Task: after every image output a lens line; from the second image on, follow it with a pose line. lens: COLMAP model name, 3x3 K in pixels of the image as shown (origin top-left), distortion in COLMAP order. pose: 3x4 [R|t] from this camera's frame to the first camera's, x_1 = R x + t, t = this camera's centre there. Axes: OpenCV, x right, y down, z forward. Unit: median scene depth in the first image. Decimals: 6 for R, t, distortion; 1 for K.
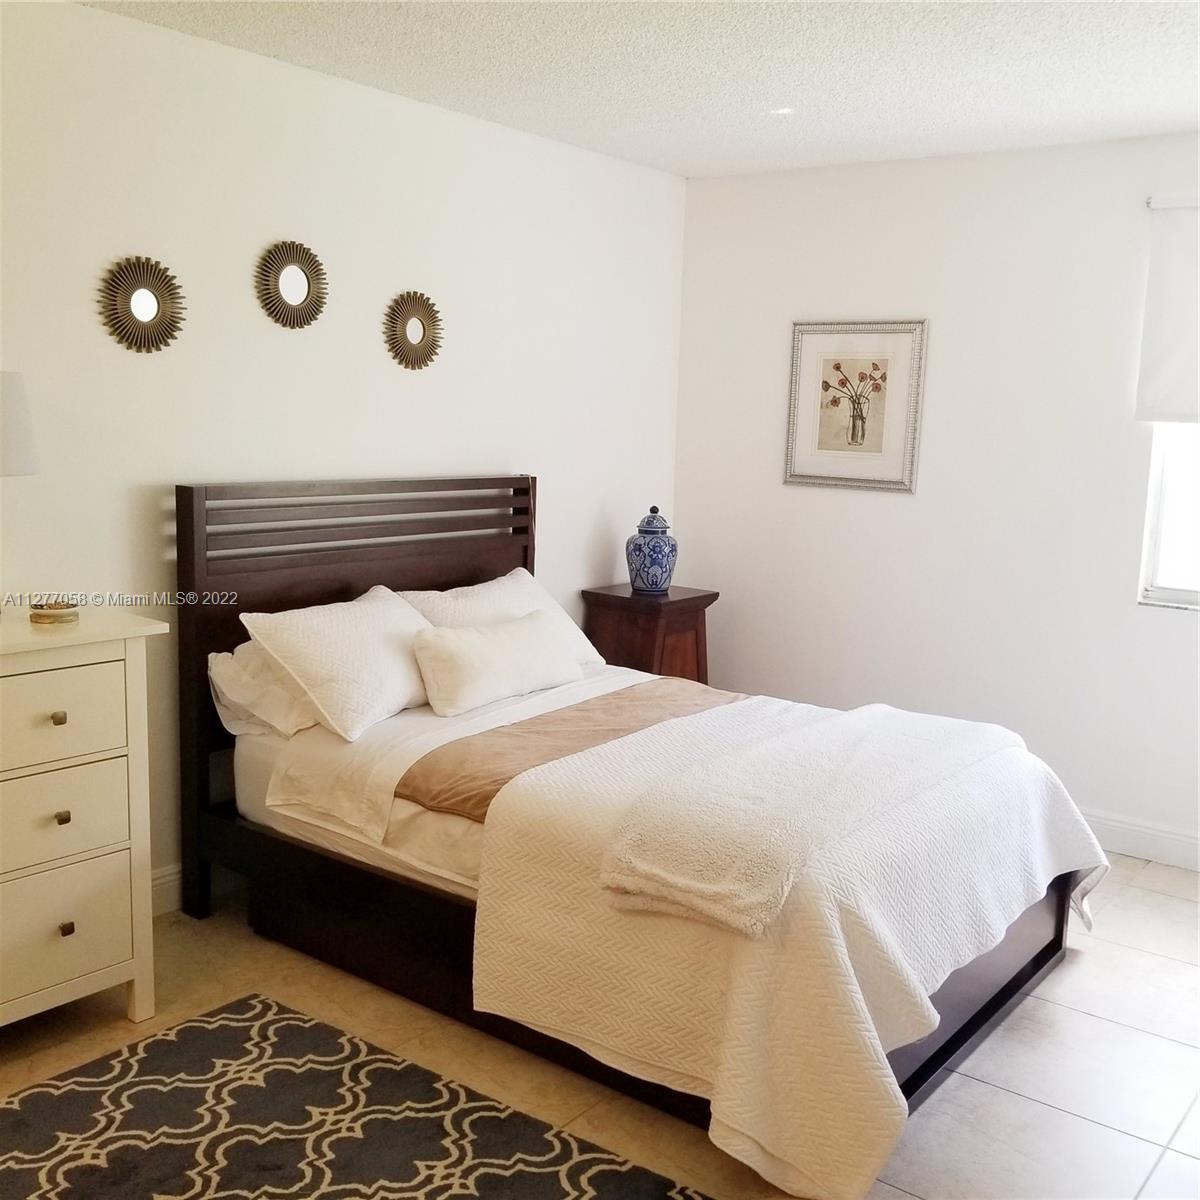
lens RADIAL K [[1261.8, 0, 613.1], [0, 1261.8, 594.4], [0, 0, 1]] dist [0.039741, 0.000000]
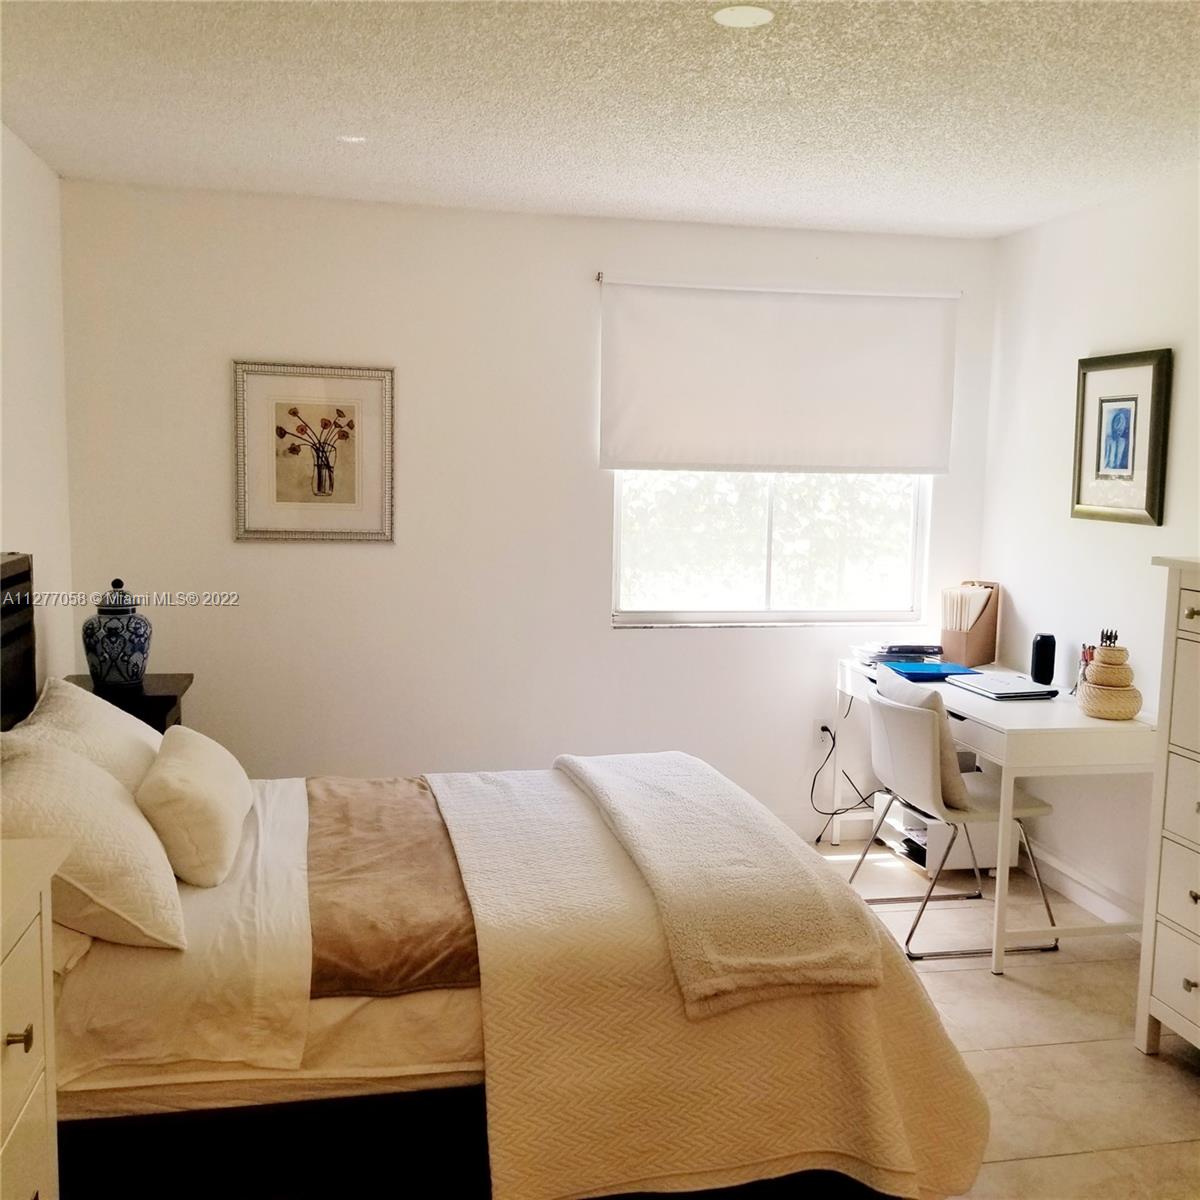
lens RADIAL K [[1261.8, 0, 611.7], [0, 1261.8, 600.6], [0, 0, 1]] dist [0.039741, 0.000000]
pose [[0.641175, -0.101074, 0.760710, -0.401056], [0.110939, 0.993083, 0.038442, -0.054770], [-0.759334, 0.059744, 0.647953, 0.241591]]
